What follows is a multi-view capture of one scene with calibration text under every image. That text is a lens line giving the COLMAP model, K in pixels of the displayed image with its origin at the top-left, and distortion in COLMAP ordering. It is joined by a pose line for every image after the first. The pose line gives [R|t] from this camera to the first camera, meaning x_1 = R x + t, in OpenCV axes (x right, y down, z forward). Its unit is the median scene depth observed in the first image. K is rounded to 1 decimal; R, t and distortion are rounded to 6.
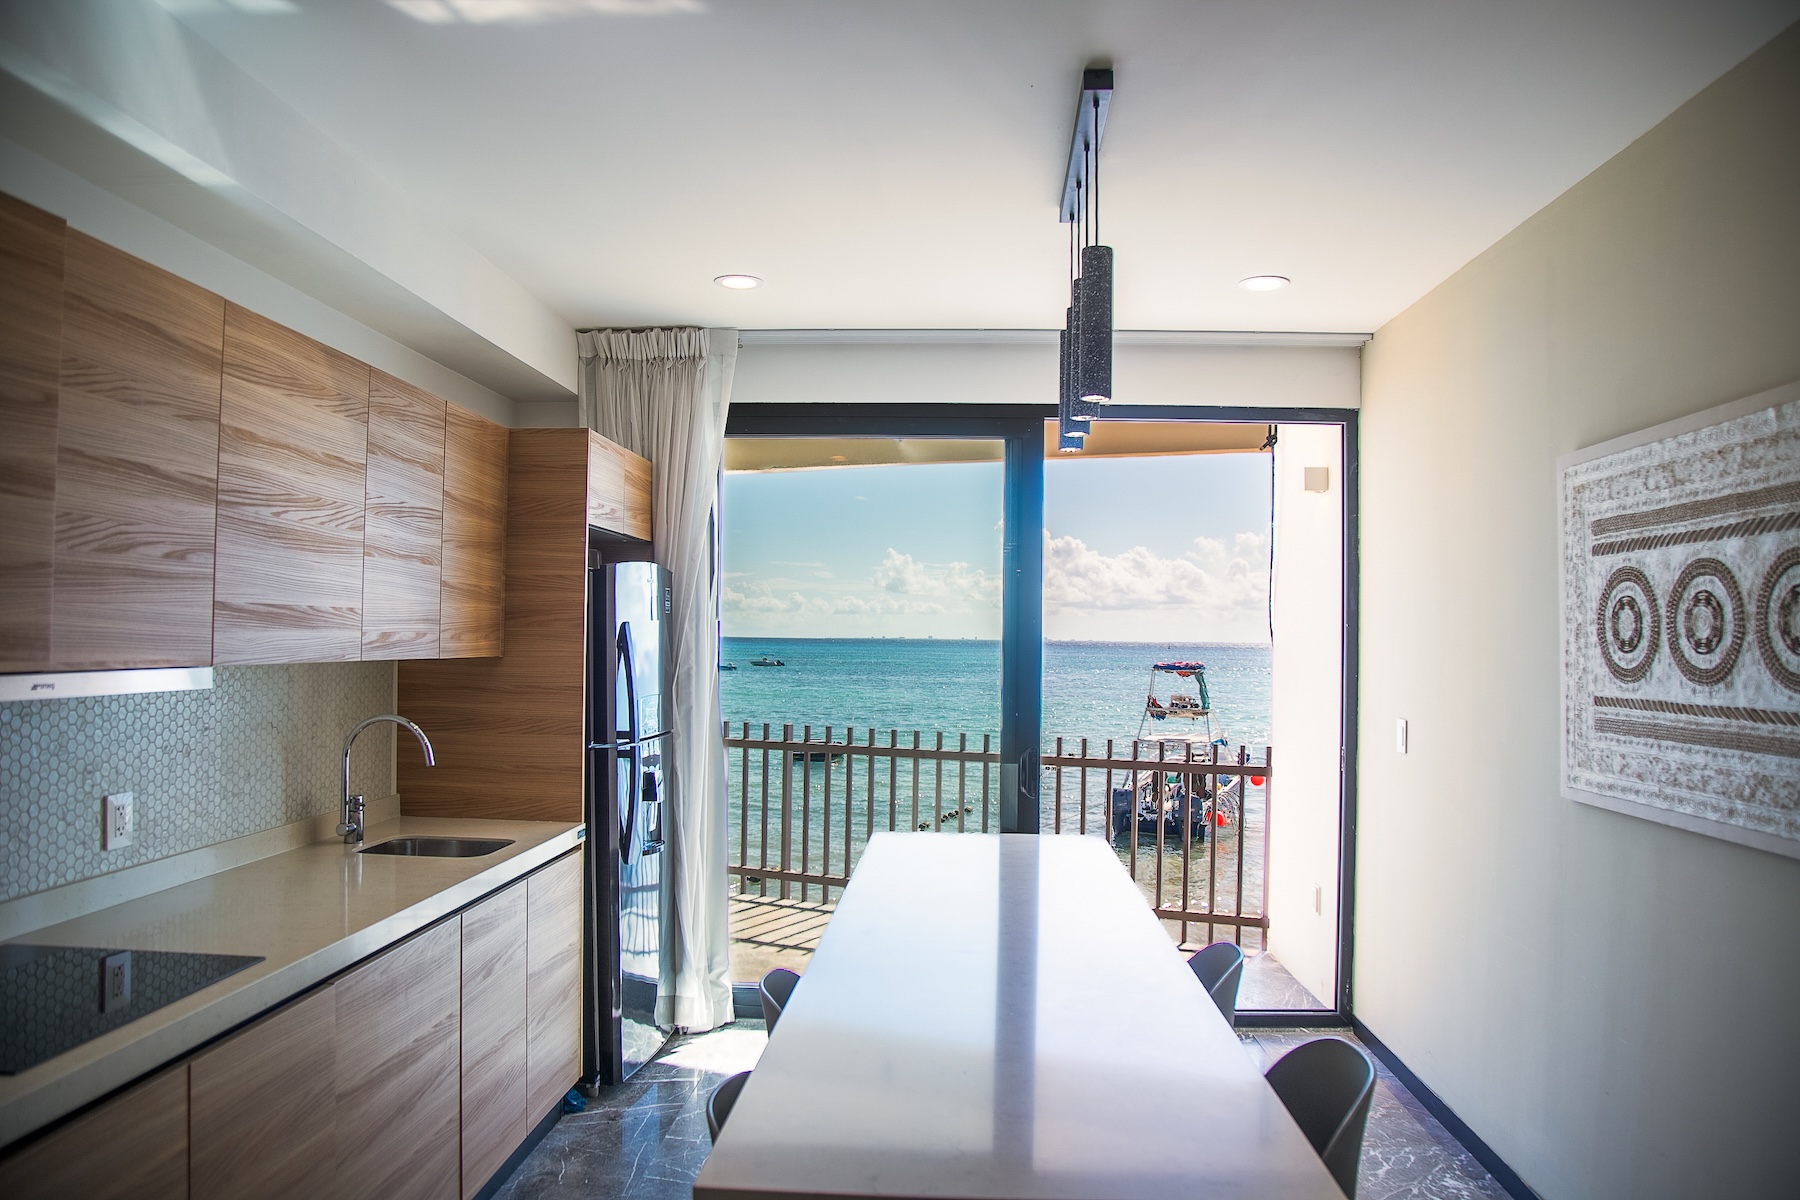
lens RADIAL K [[1248.8, 0, 916.8], [0, 1248.8, 603.2], [0, 0, 1]] dist [-0.108434, 0.057602]
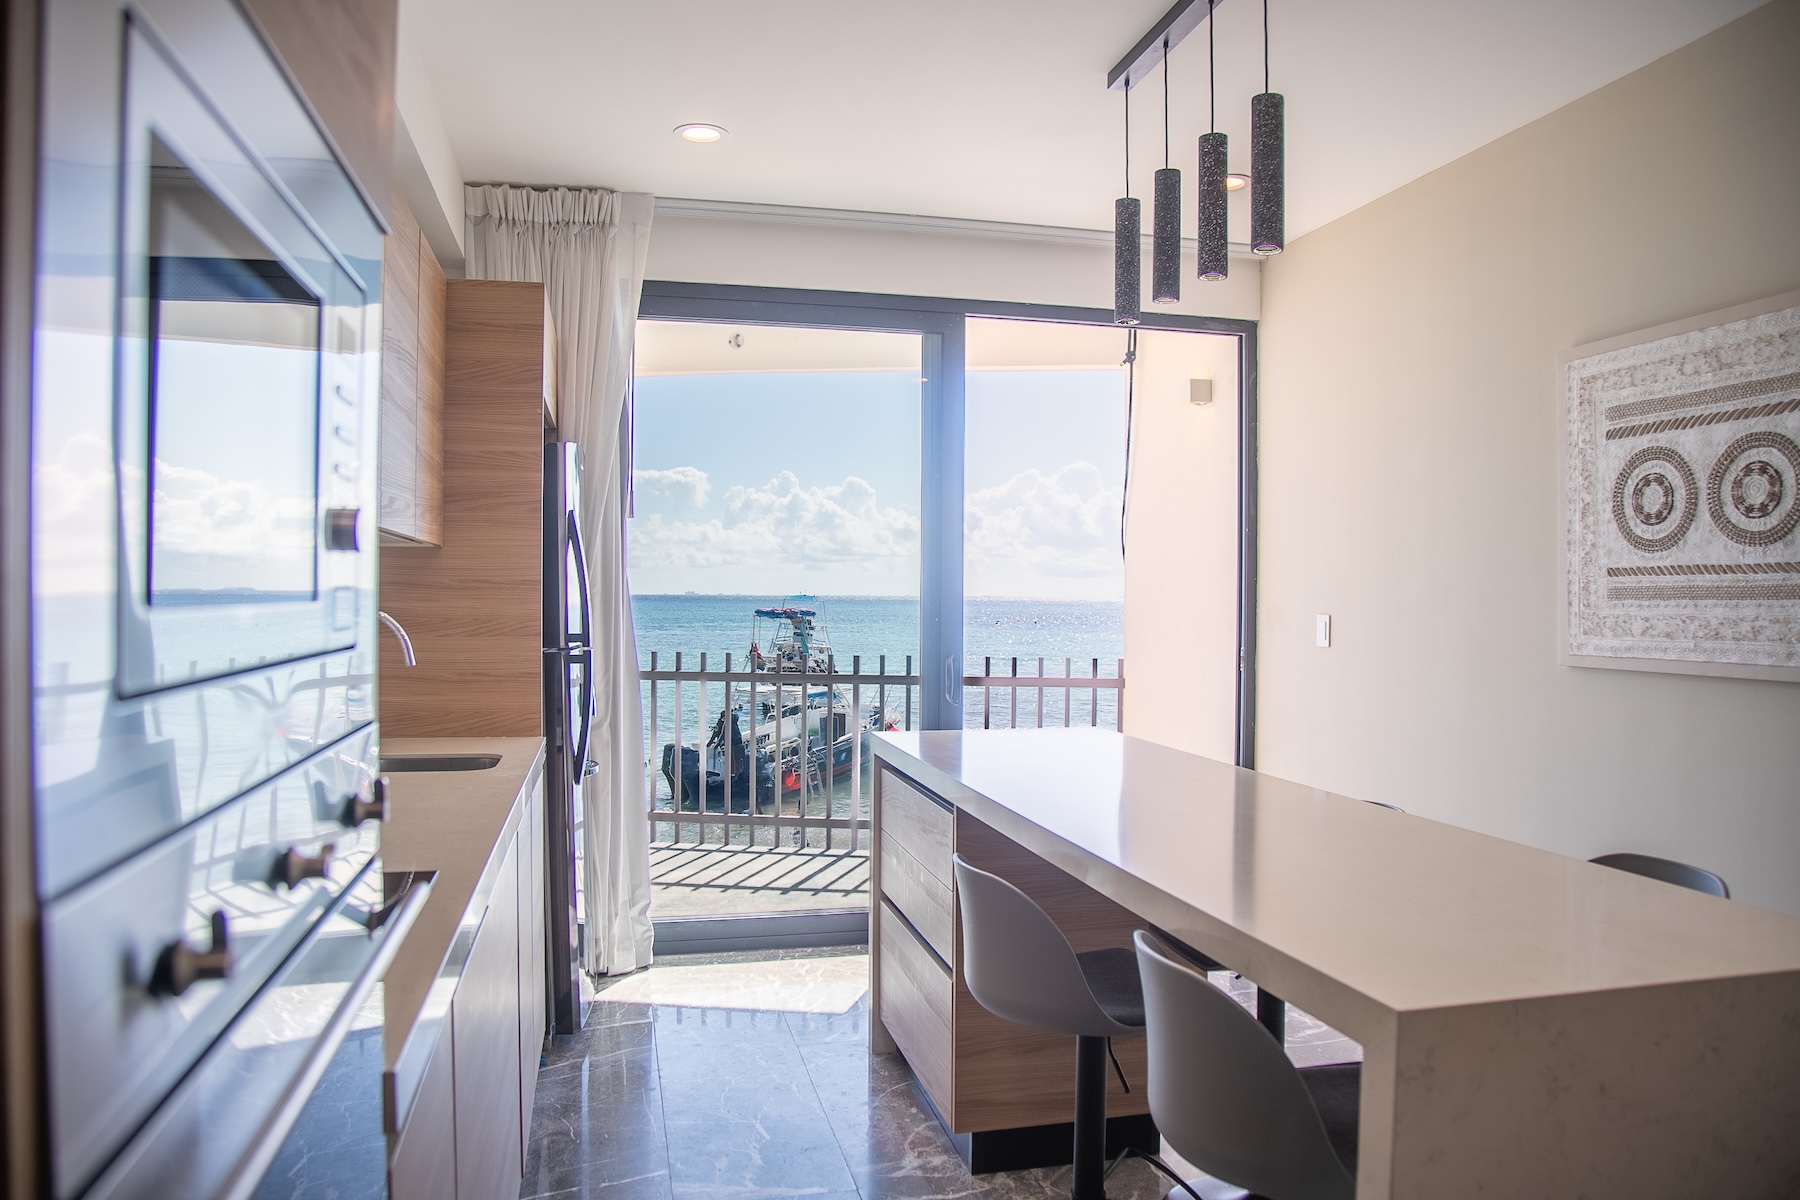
lens RADIAL K [[1248.8, 0, 907.5], [0, 1248.8, 605.8], [0, 0, 1]] dist [-0.108434, 0.057602]
pose [[0.959536, -0.009837, 0.281415, -0.363303], [-0.000485, 0.999330, 0.036587, 0.072349], [-0.281587, -0.035243, 0.958888, 0.129938]]
